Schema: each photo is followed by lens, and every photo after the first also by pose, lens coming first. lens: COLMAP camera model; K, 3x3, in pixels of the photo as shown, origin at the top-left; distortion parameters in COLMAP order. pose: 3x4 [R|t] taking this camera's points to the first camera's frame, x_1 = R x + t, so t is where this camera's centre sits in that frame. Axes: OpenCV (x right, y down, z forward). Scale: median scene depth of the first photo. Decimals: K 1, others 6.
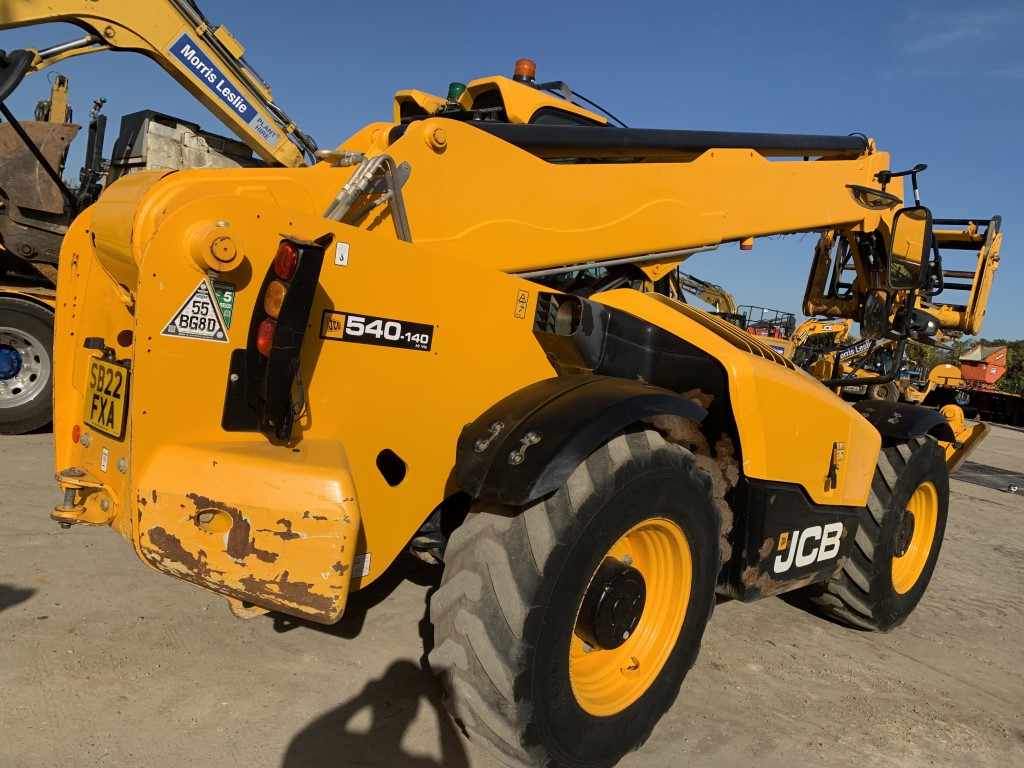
lens RADIAL K [[782.6, 0, 512.0], [0, 782.6, 354.4], [0, 0, 1]] dist [0.010148, -0.002274]
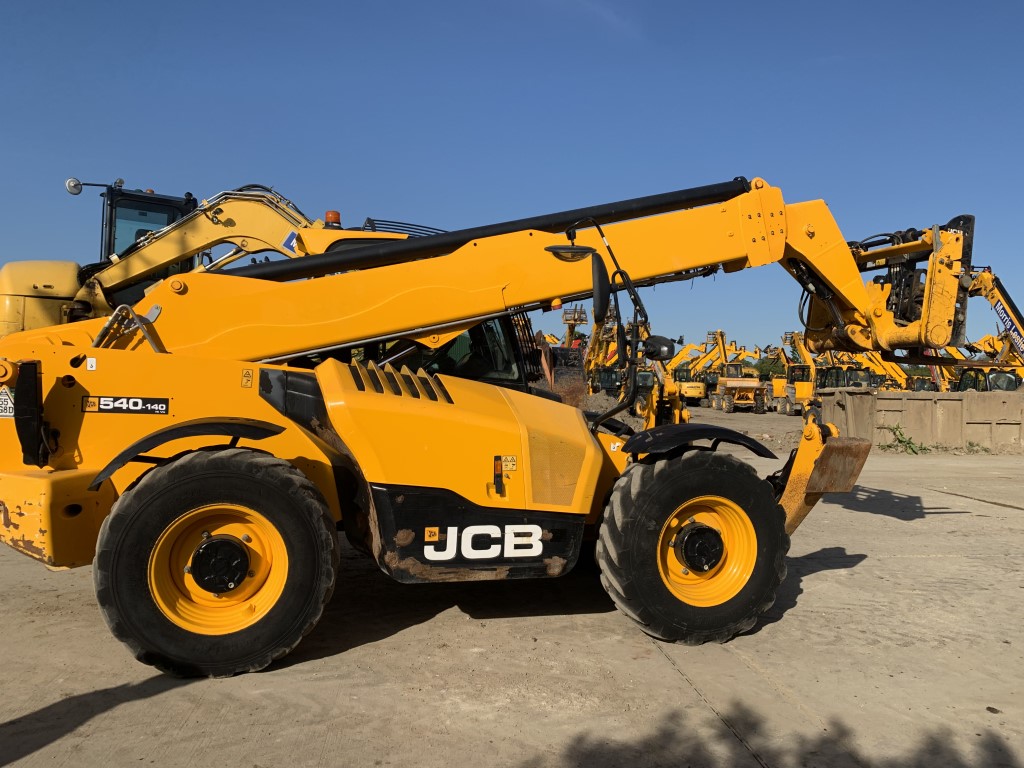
lens RADIAL K [[765.9, 0, 495.4], [0, 765.9, 380.3], [0, 0, 1]] dist [0.009495, -0.001967]
pose [[0.861113, -0.140363, -0.488654, 1.323833], [0.085033, 0.987358, -0.133768, 0.205488], [0.501252, 0.073638, 0.862162, -0.041909]]
